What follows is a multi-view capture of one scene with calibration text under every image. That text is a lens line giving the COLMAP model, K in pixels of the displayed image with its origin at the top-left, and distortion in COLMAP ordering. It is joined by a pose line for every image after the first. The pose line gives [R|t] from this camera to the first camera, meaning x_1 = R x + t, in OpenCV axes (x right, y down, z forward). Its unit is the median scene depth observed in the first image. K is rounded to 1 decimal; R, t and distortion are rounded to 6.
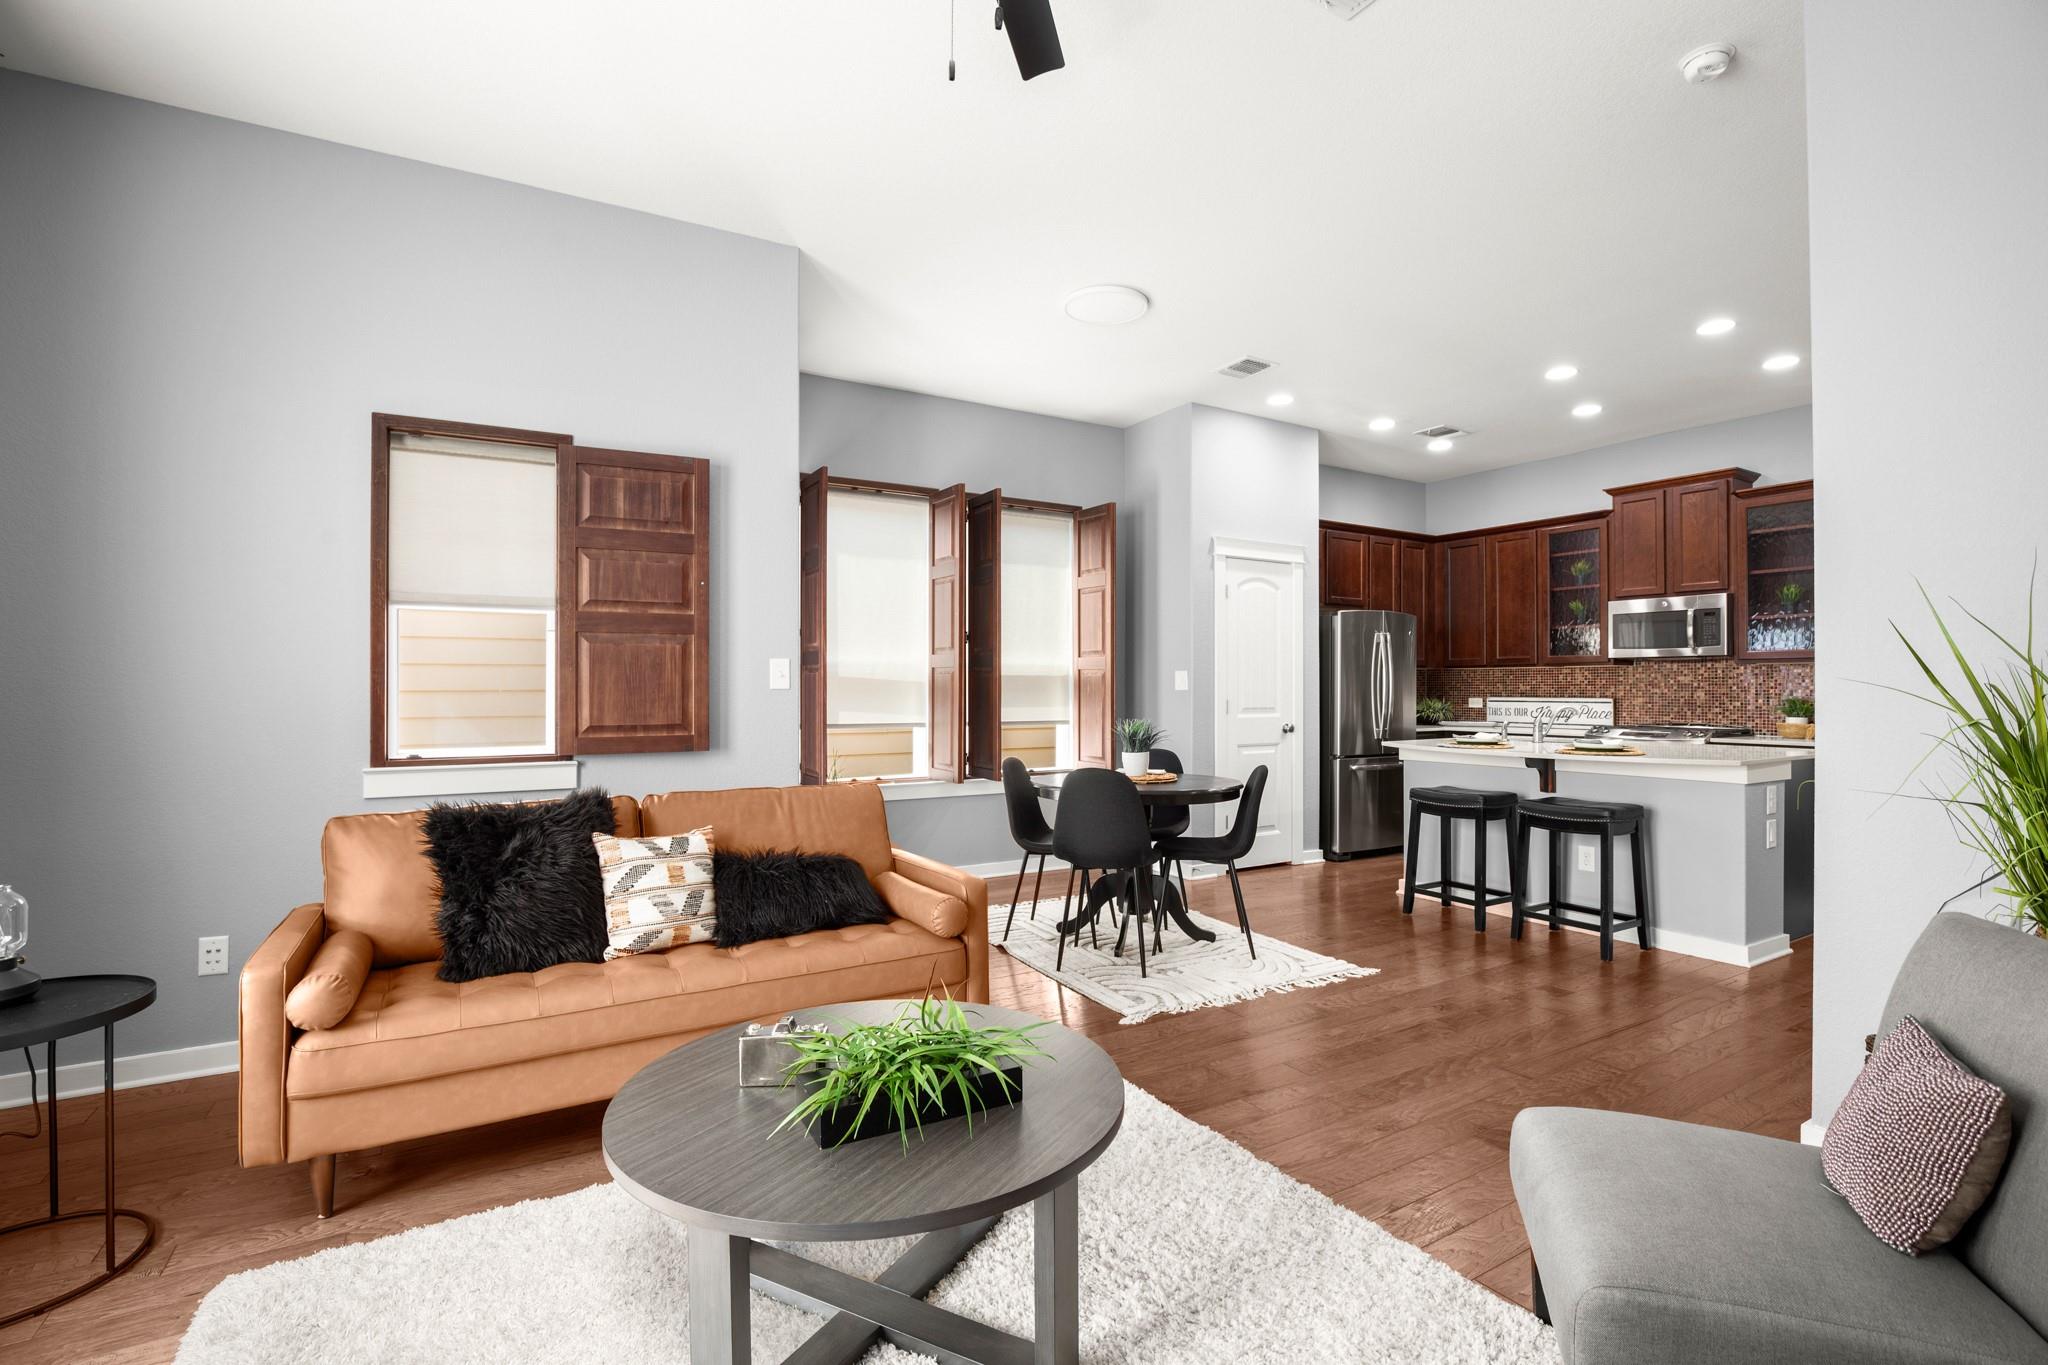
lens RADIAL K [[938.7, 0, 1036.2], [0, 938.7, 682.6], [0, 0, 1]] dist [-0.031418, 0.000613]
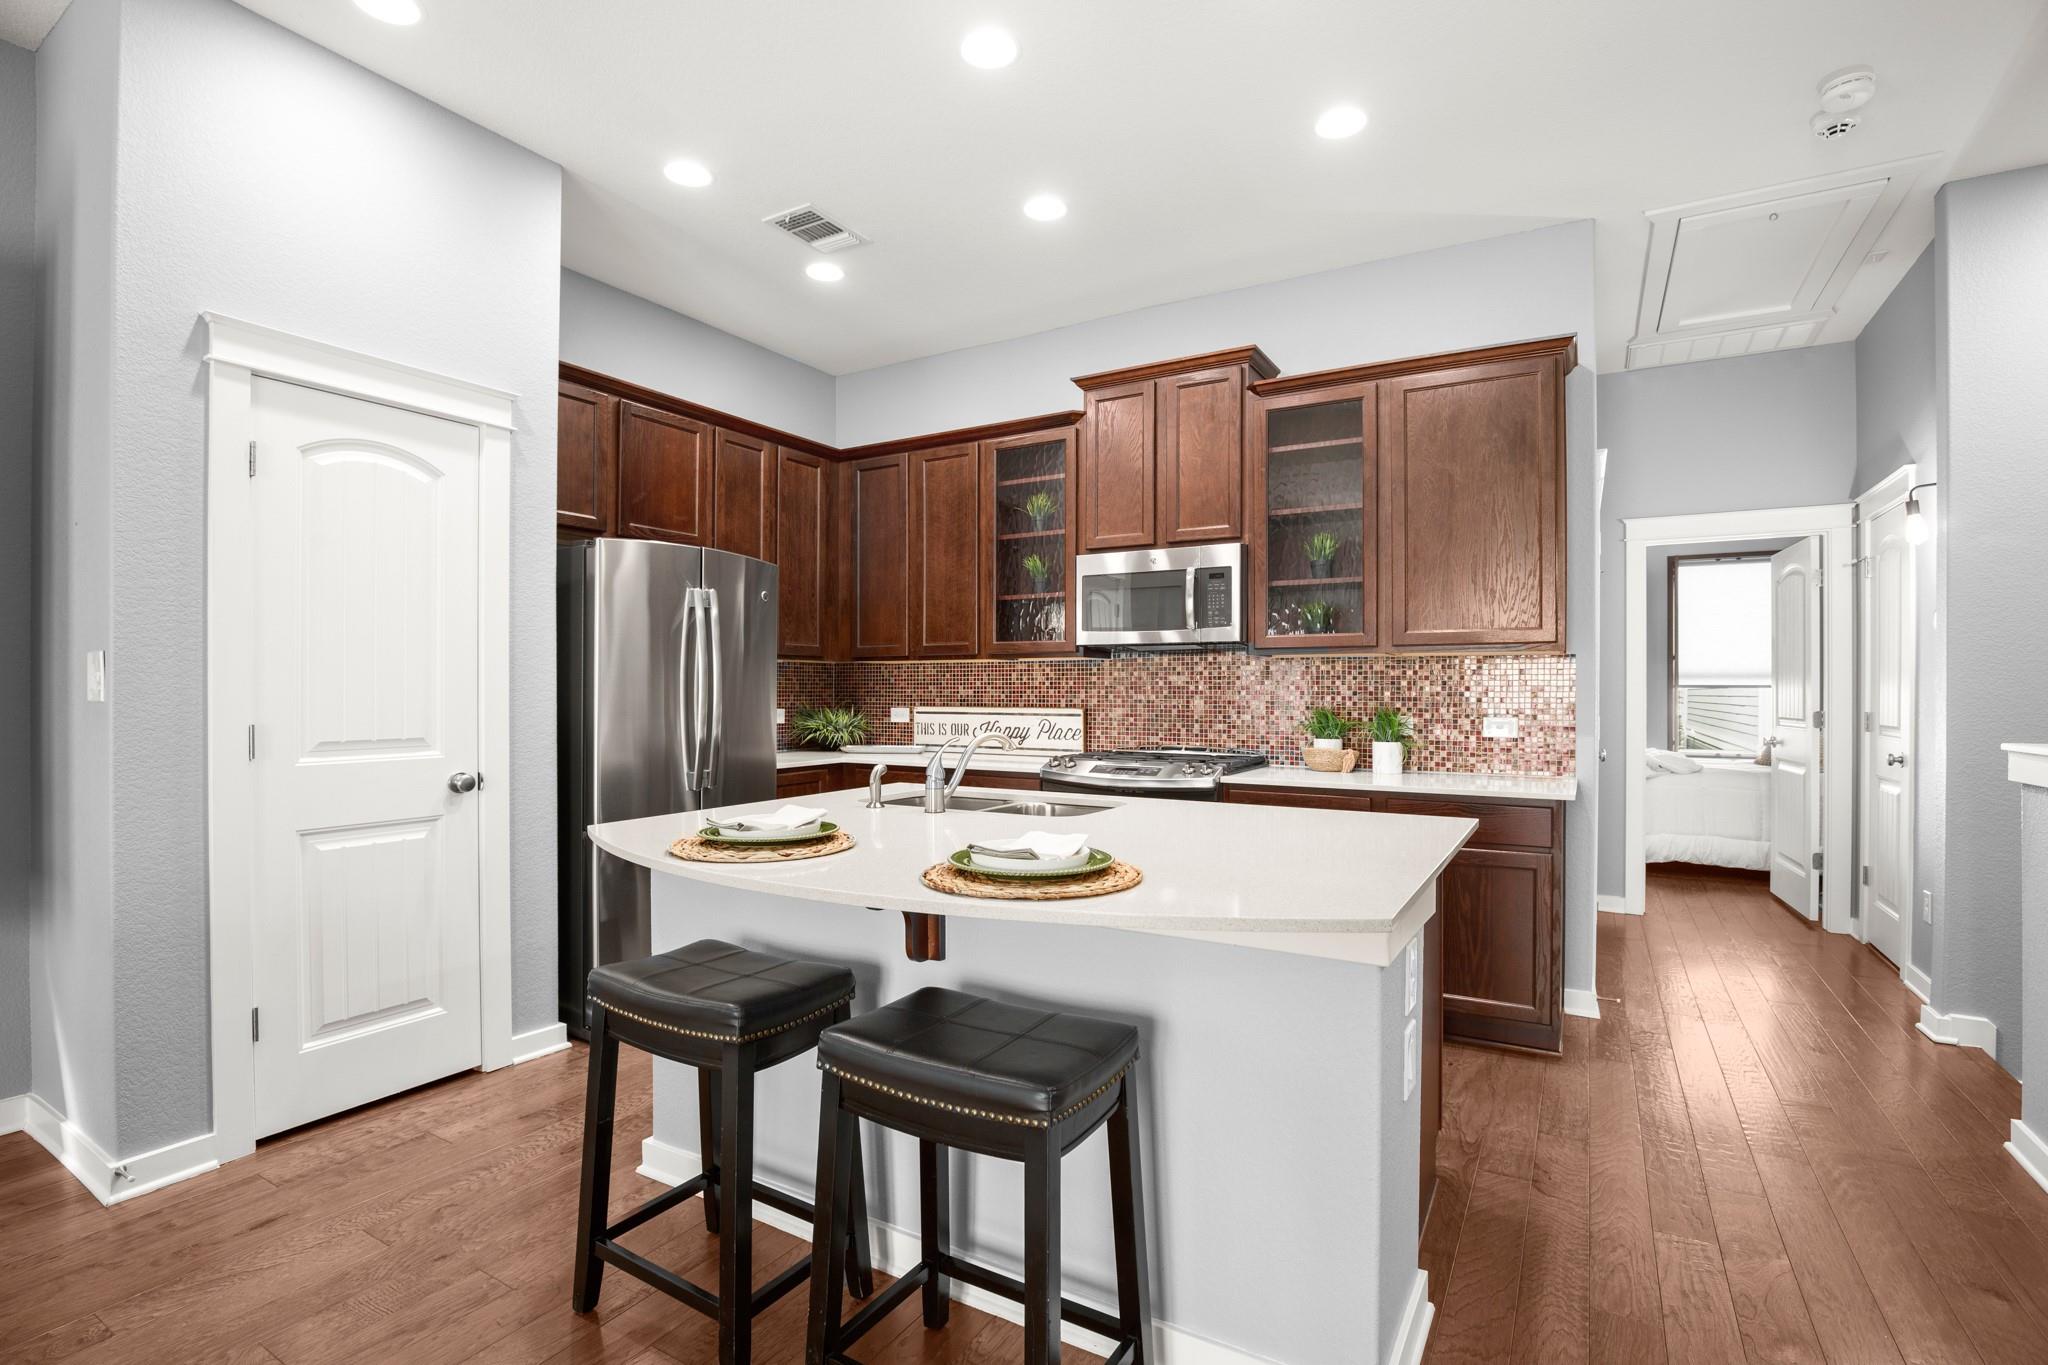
lens RADIAL K [[938.7, 0, 1025.3], [0, 938.7, 691.2], [0, 0, 1]] dist [-0.031418, 0.000613]
pose [[0.884771, -0.000514, 0.466026, 0.345746], [-0.003230, 0.999969, 0.007236, 0.000023], [-0.466015, -0.007908, 0.884742, 0.540159]]
